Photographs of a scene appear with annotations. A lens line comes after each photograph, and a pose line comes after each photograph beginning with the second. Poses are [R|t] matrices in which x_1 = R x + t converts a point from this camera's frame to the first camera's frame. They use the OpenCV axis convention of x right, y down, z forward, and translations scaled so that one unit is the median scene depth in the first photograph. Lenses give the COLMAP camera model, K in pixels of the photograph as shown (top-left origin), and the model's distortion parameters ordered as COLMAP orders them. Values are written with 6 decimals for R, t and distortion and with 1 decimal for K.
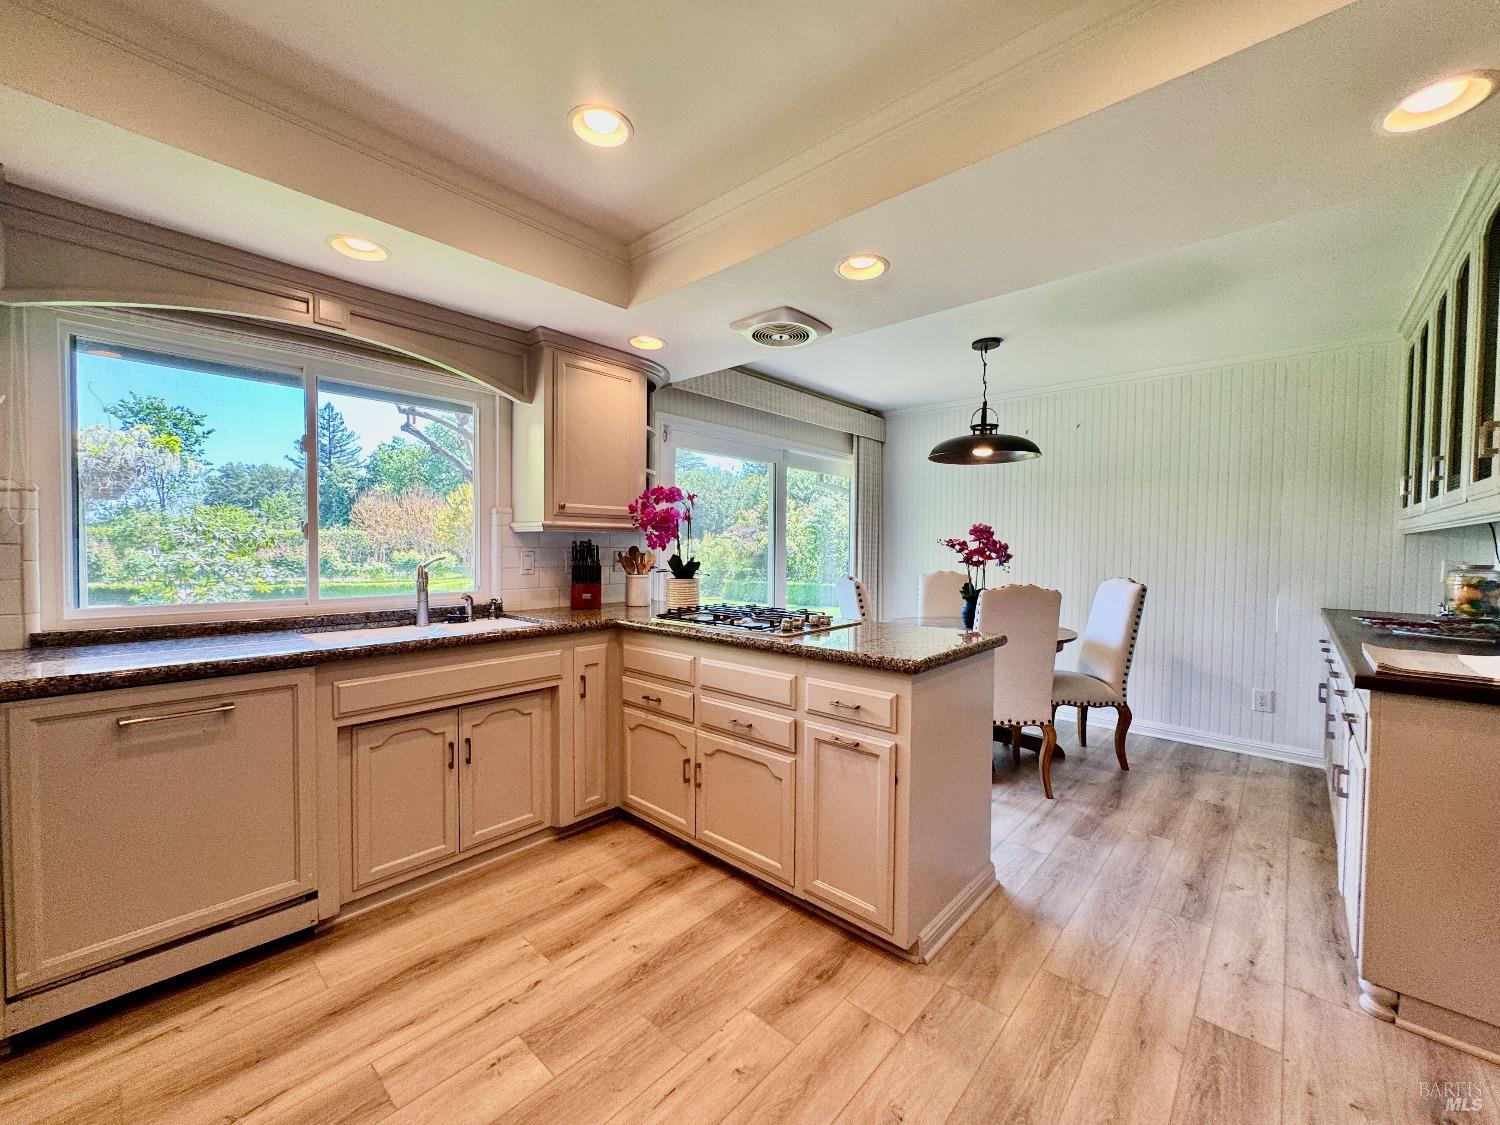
lens RADIAL K [[601.6, 0, 750.0], [0, 601.6, 562.5], [0, 0, 1]] dist [-0.003178, -0.000103]
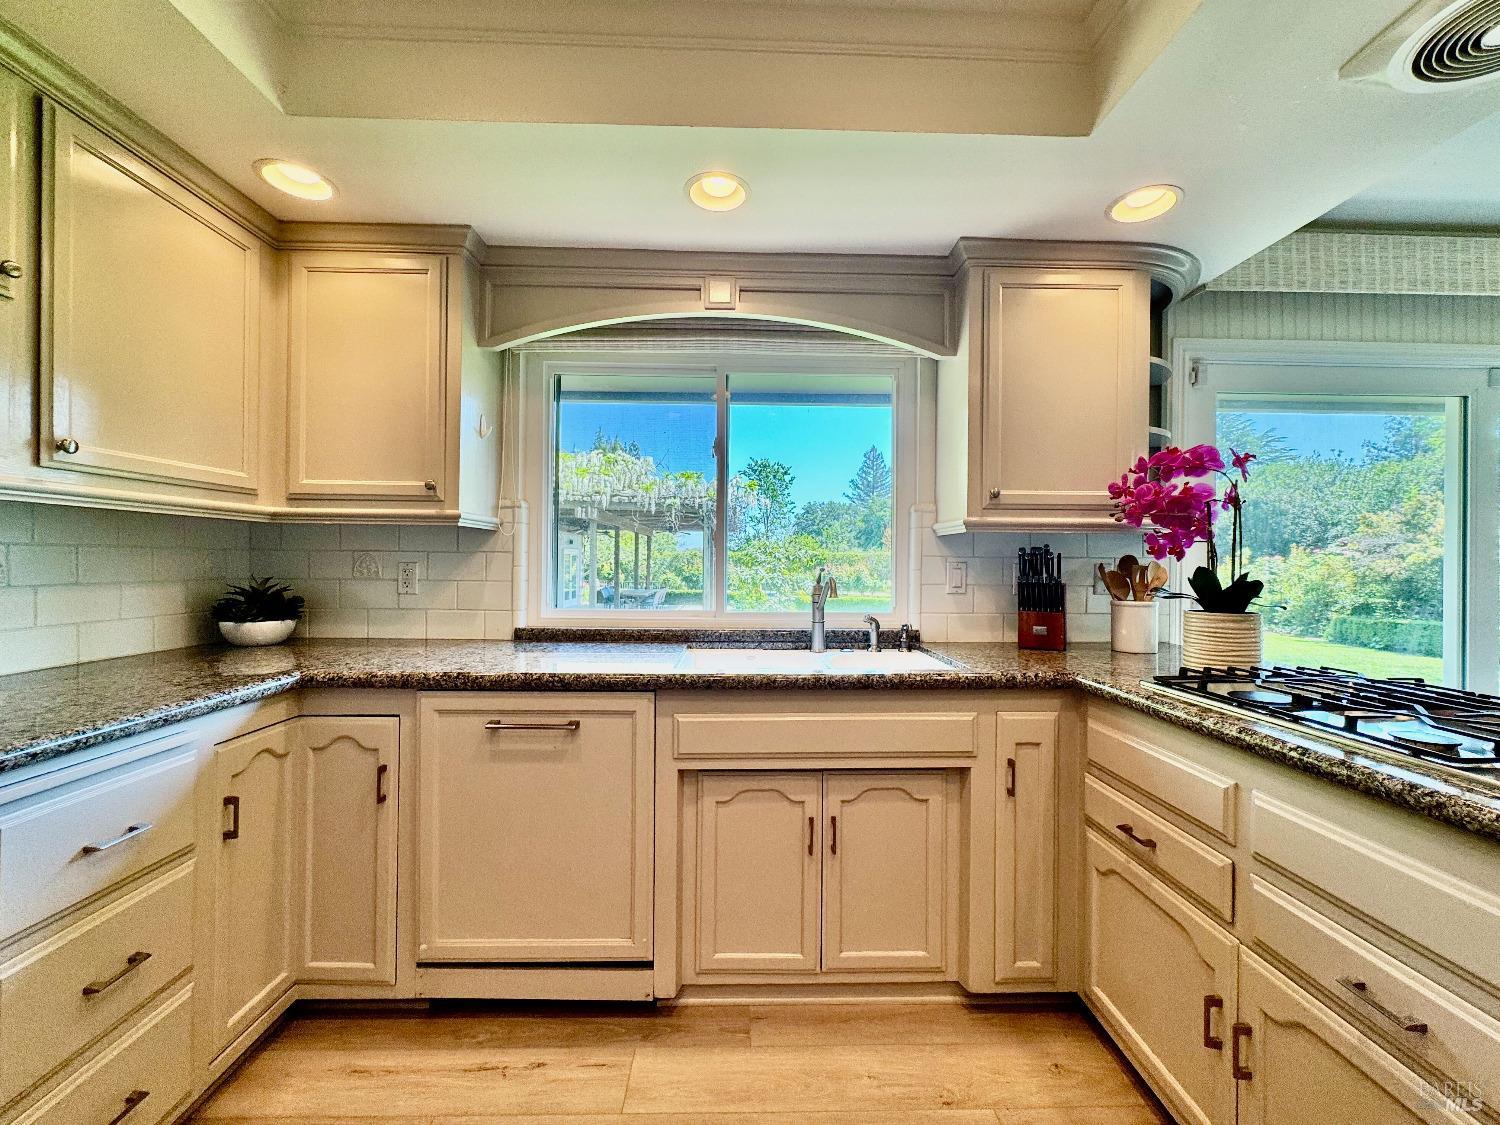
lens RADIAL K [[601.6, 0, 750.0], [0, 601.6, 562.5], [0, 0, 1]] dist [-0.003178, -0.000103]
pose [[0.688387, -0.002085, -0.725341, -0.012464], [-0.022070, 0.999473, -0.023818, 0.005319], [0.725008, 0.032405, 0.687978, 0.357796]]
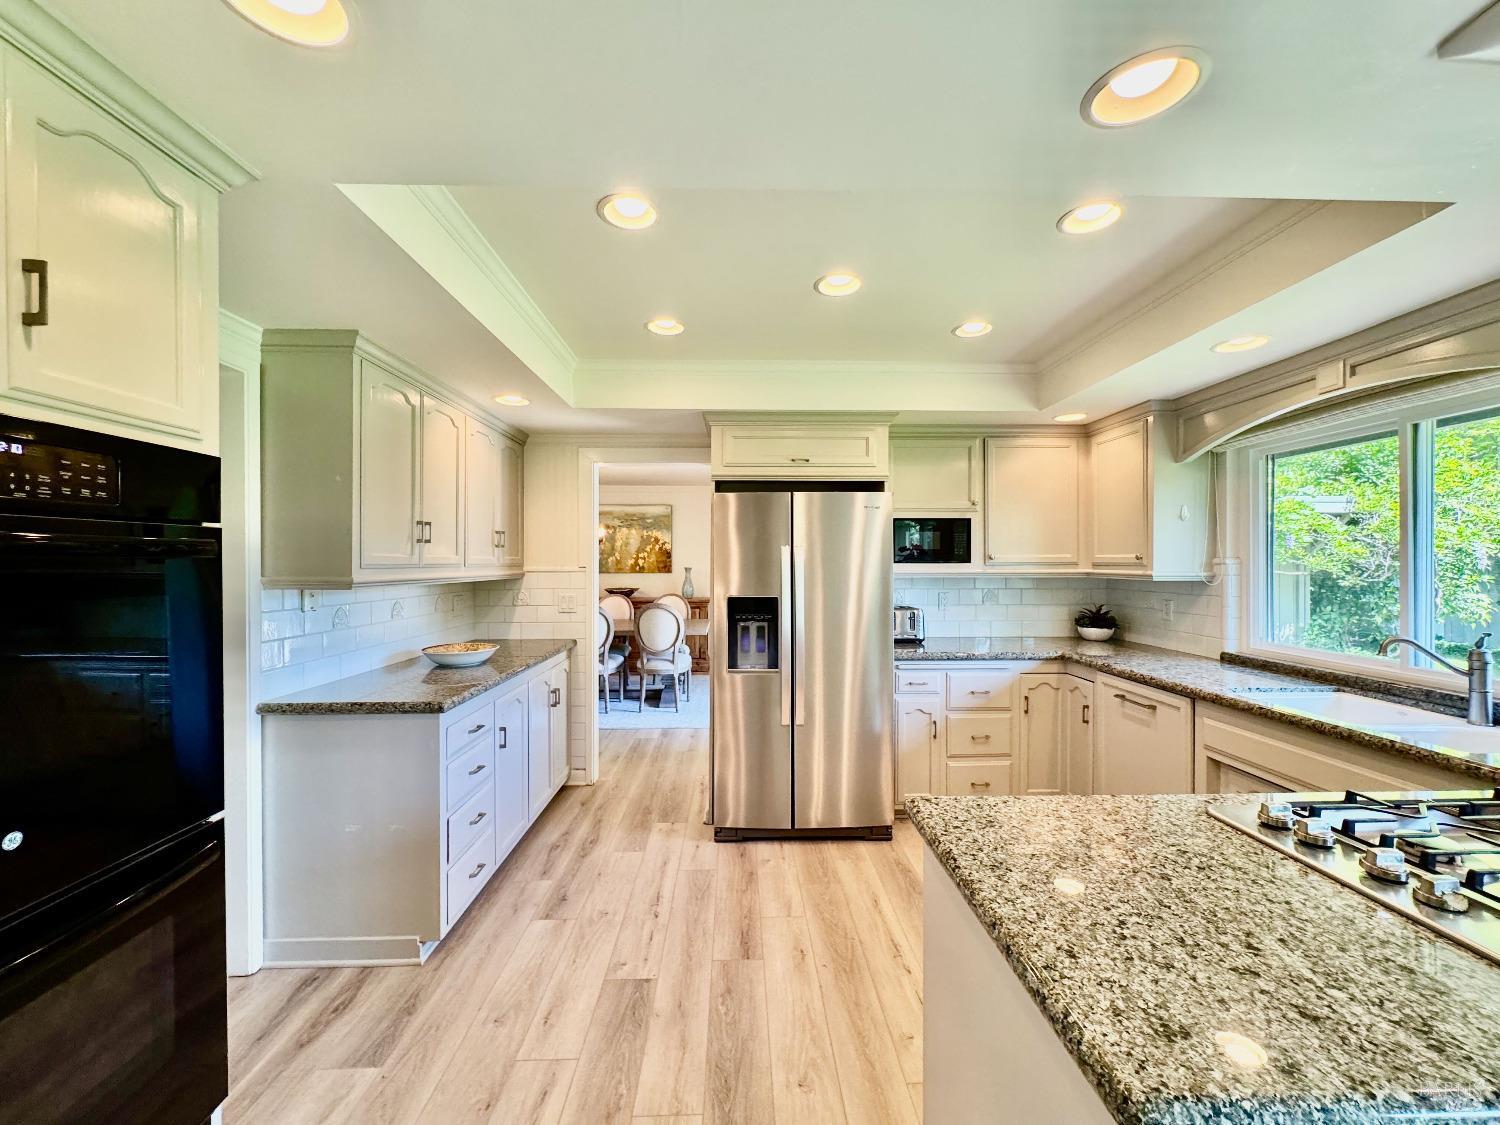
lens RADIAL K [[601.6, 0, 750.0], [0, 601.6, 562.5], [0, 0, 1]] dist [-0.003178, -0.000103]
pose [[-0.719573, -0.009786, -0.694348, 0.600178], [-0.023423, 0.999674, 0.010185, -0.076737], [0.694022, 0.023593, -0.719567, 0.888482]]
